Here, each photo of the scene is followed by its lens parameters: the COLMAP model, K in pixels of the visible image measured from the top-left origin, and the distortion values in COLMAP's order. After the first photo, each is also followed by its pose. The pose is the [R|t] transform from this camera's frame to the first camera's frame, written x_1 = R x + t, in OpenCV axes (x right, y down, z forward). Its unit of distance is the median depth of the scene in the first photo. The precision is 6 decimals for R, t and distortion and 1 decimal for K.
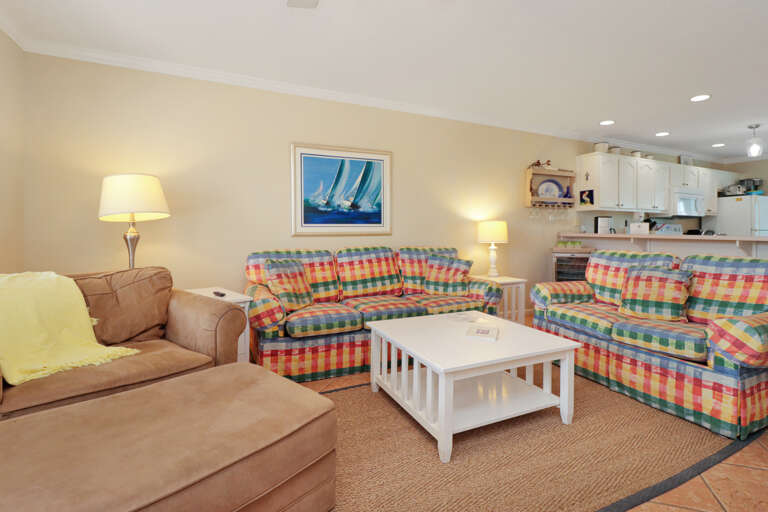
lens RADIAL K [[379.3, 0, 401.4], [0, 379.3, 231.1], [0, 0, 1]] dist [-0.007154, -0.004922]
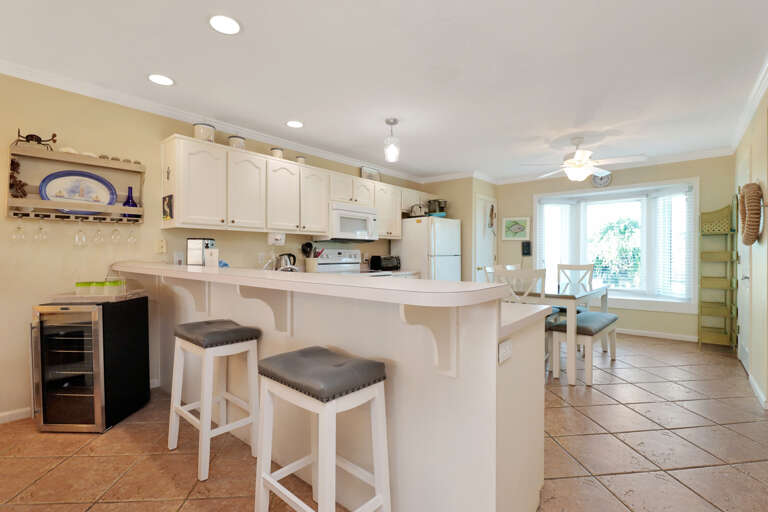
lens RADIAL K [[356.3, 0, 396.5], [0, 356.3, 256.2], [0, 0, 1]] dist [-0.013473, -0.003092]
pose [[0.907452, -0.009984, 0.420037, 0.821487], [0.008509, 0.999949, 0.005384, -0.010016], [-0.420069, -0.001312, 0.907491, 0.430048]]
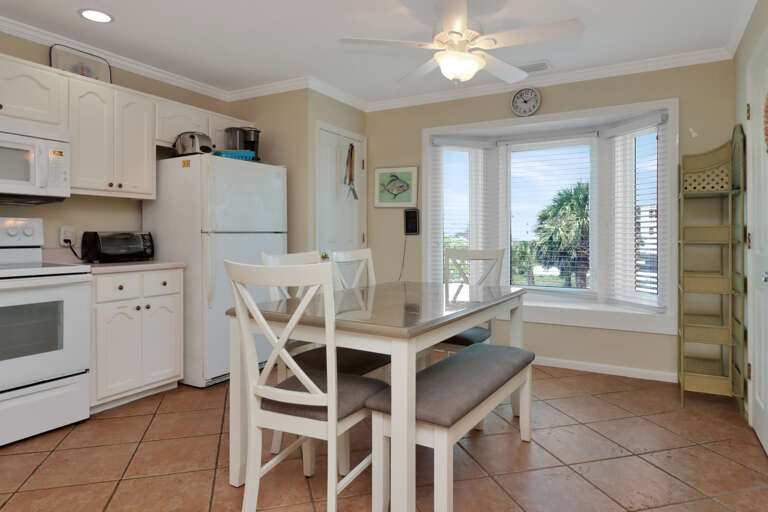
lens RADIAL K [[468.8, 0, 399.8], [0, 468.8, 230.7], [0, 0, 1]] dist [-0.009330, 0.000971]
pose [[0.808740, 0.001455, 0.588165, 1.287877], [0.004227, 0.999957, -0.008287, 0.002931], [-0.588152, 0.009188, 0.808698, 0.670388]]
